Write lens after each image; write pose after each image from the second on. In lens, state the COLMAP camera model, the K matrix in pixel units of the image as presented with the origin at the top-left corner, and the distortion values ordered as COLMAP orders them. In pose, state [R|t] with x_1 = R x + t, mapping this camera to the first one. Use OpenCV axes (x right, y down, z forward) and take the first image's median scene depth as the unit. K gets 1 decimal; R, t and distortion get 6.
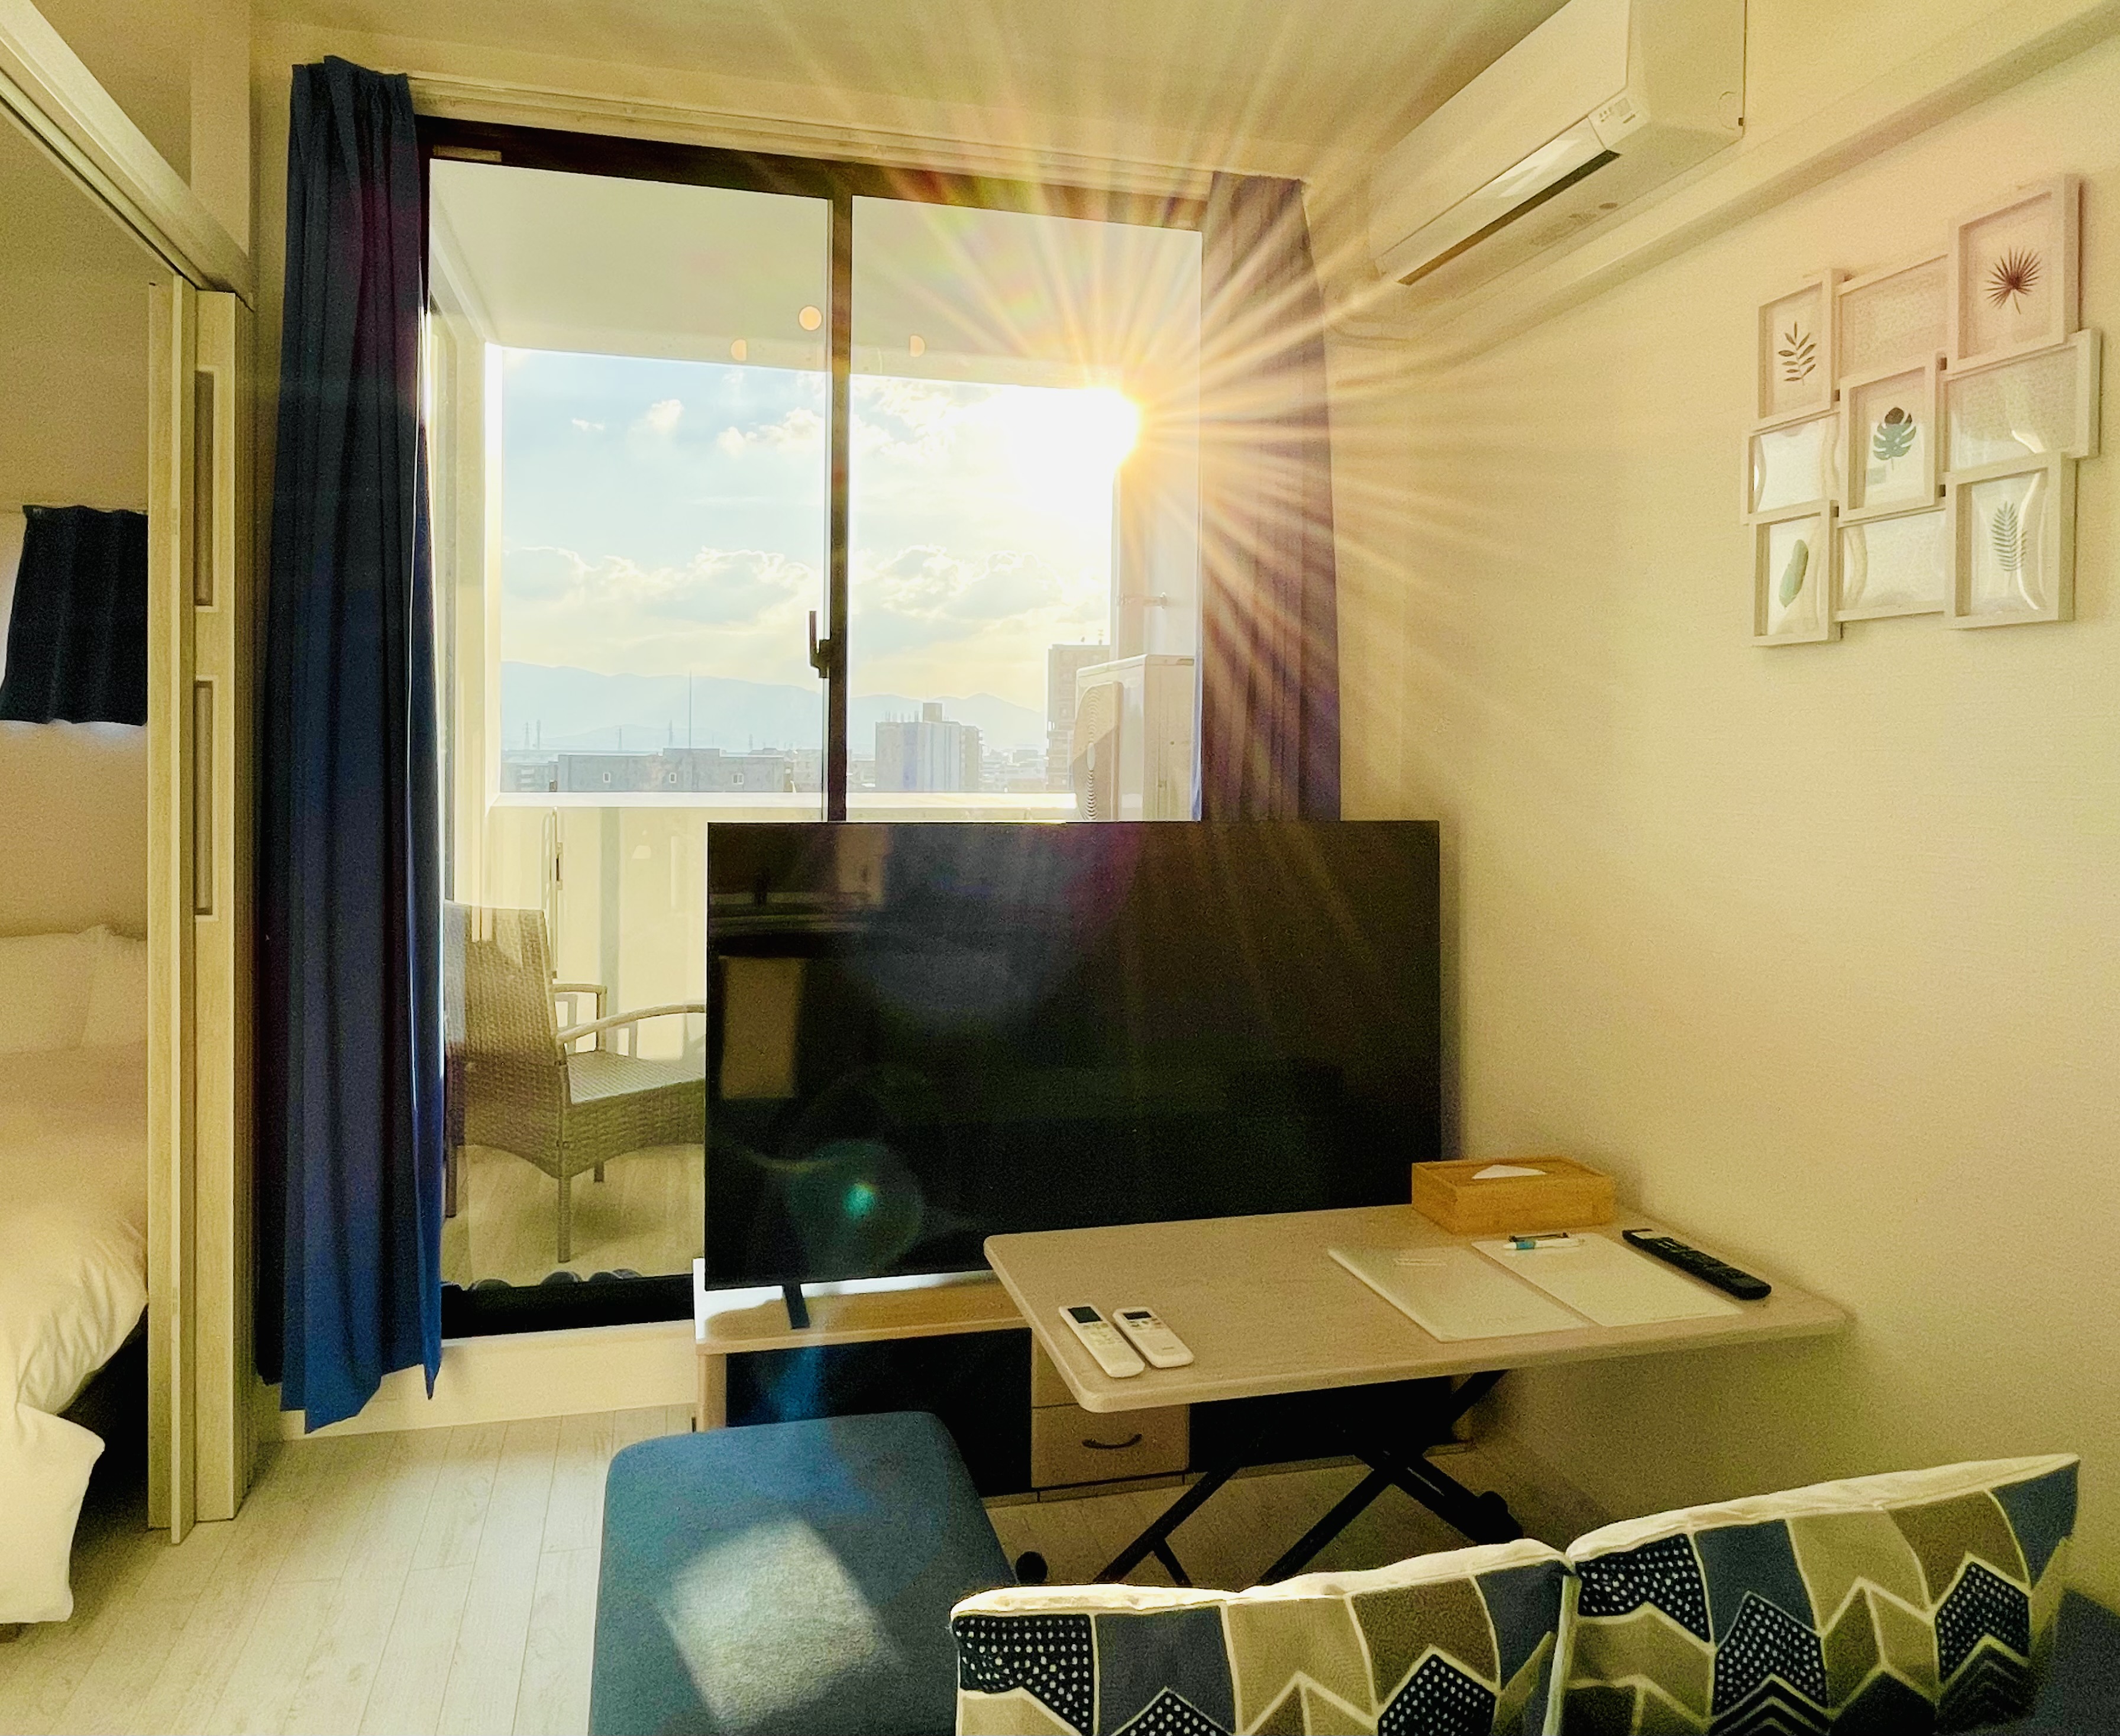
lens RADIAL K [[1553.6, 0, 1060.7], [0, 1553.6, 870.5], [0, 0, 1]] dist [-0.003704, -0.001454]
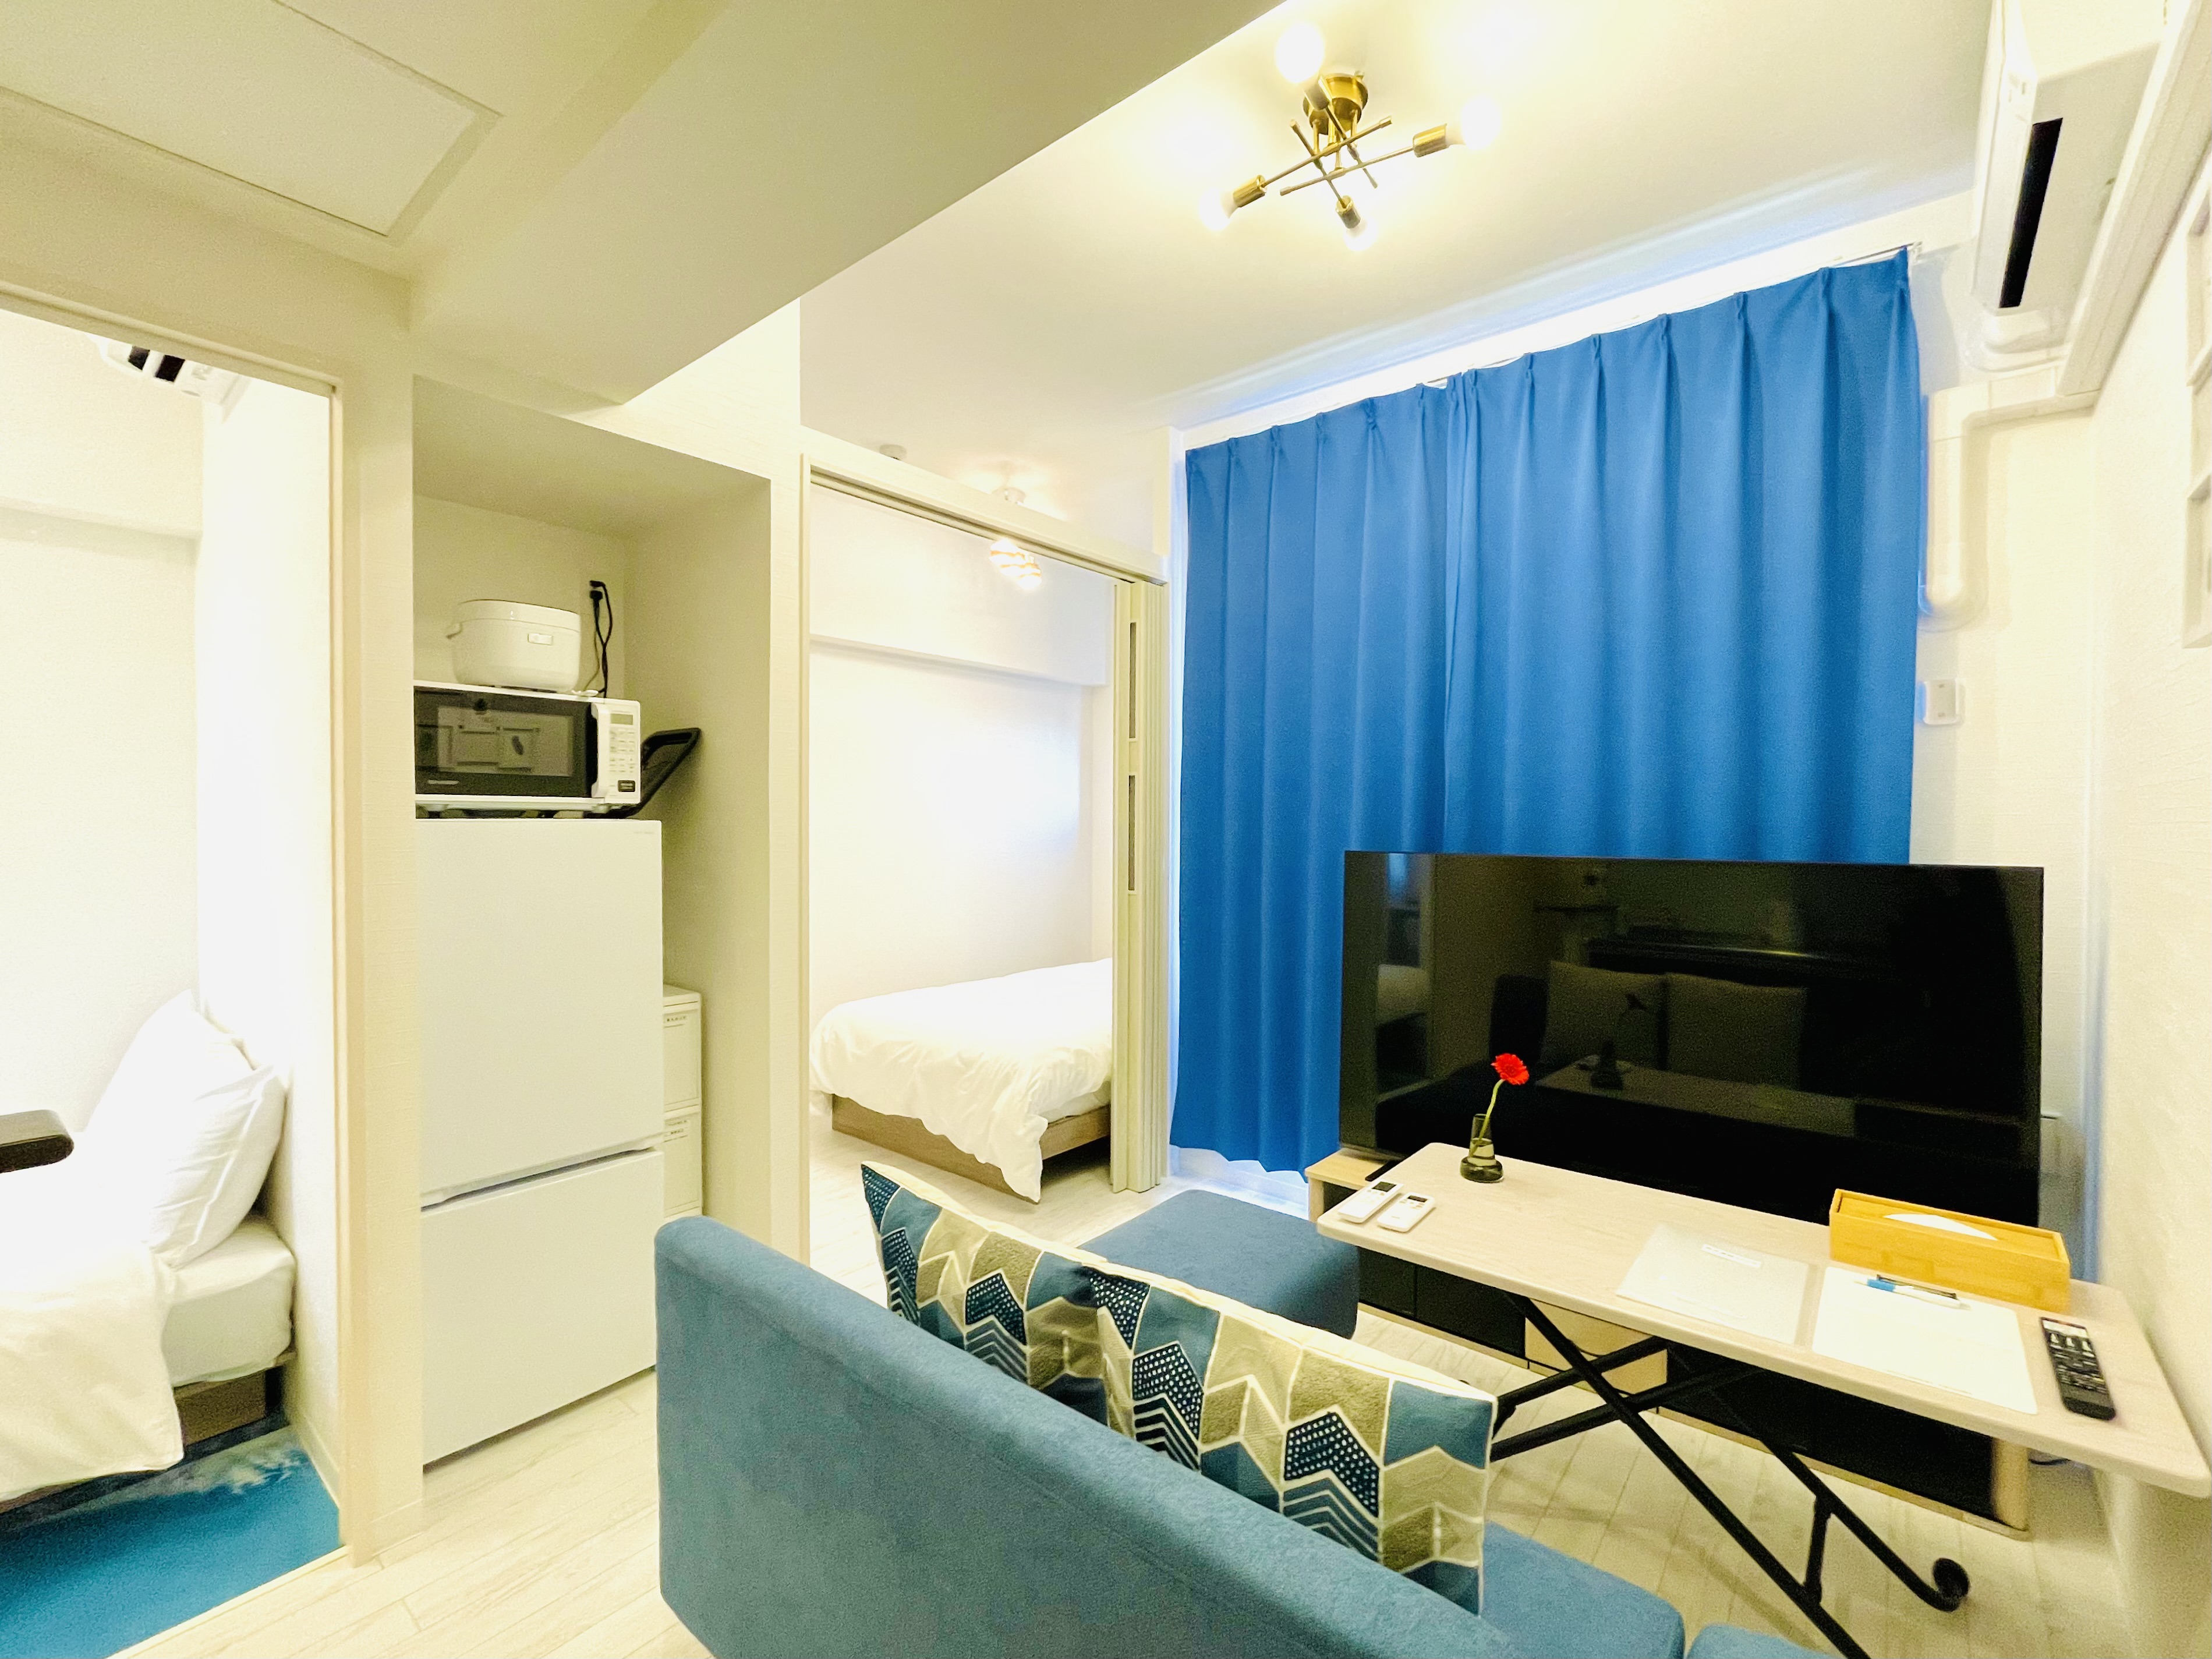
lens RADIAL K [[972.2, 0, 1106.6], [0, 972.2, 827.3], [0, 0, 1]] dist [-0.000083, -0.000007]
pose [[0.586884, 0.013156, -0.809564, 1.178474], [-0.059881, 0.997835, -0.027194, -0.014637], [0.807454, 0.064437, 0.586401, 0.342362]]
